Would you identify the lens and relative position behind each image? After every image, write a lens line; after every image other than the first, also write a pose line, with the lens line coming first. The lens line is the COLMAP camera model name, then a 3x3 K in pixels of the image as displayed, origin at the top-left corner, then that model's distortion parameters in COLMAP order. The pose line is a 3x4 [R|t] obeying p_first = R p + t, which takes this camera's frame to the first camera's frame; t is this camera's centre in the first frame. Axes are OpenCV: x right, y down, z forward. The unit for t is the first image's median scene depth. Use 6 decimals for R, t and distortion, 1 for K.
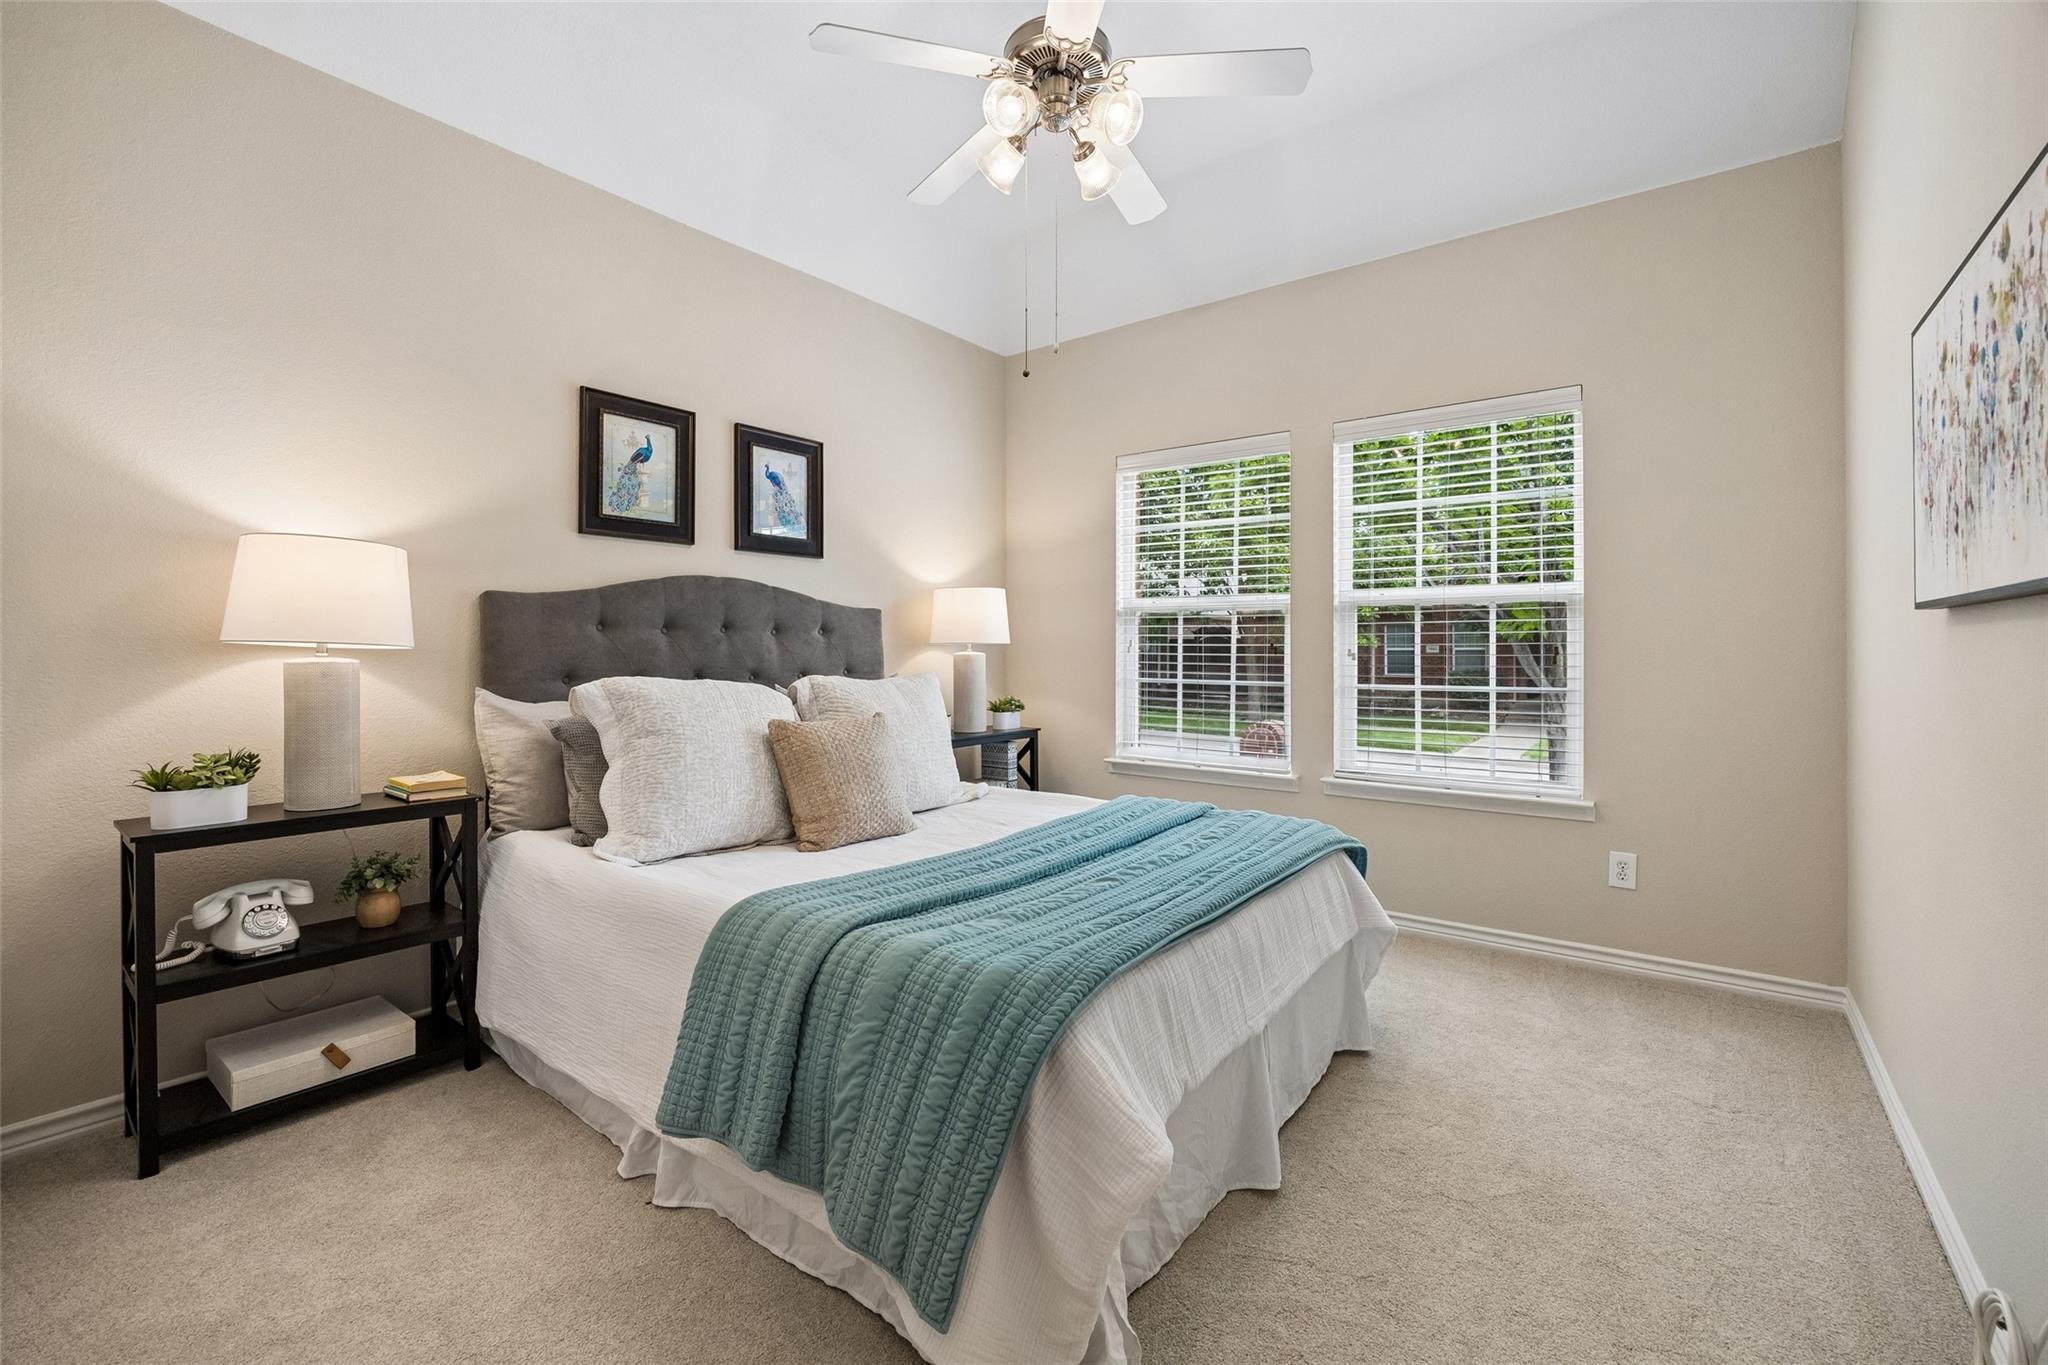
lens RADIAL K [[869.3, 0, 1024.0], [0, 869.3, 682.5], [0, 0, 1]] dist [0.030982, 0.000049]
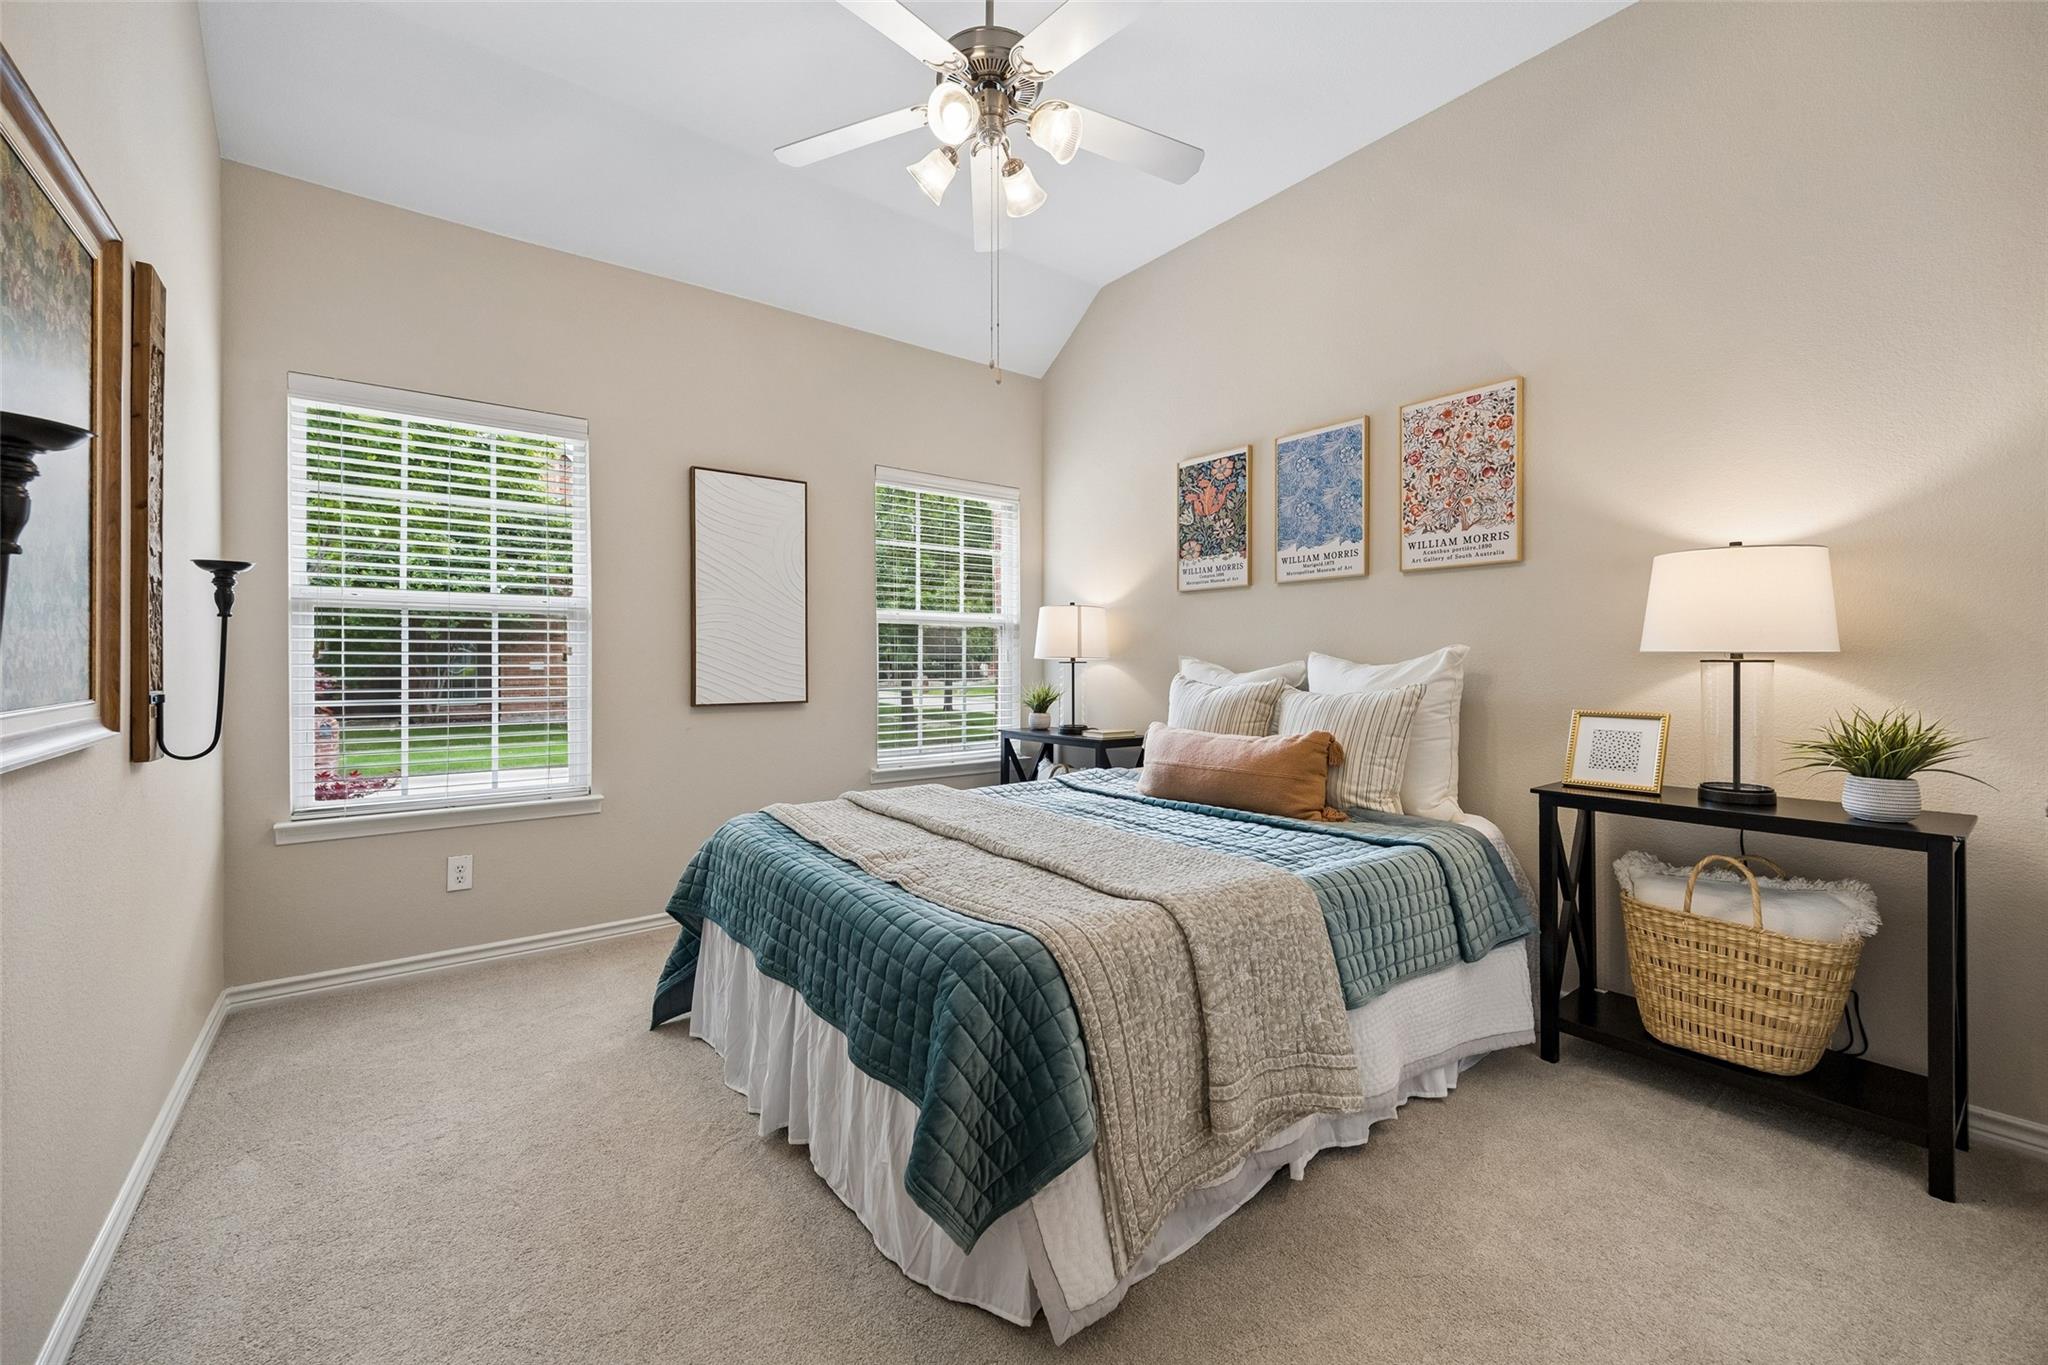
lens RADIAL K [[859.5, 0, 1027.1], [0, 859.5, 651.8], [0, 0, 1]] dist [-0.000405, -0.000051]
pose [[0.274743, 0.007640, 0.961487, -0.308060], [0.036510, 0.999164, -0.018372, -0.009194], [-0.960824, 0.040151, 0.274235, 0.226418]]
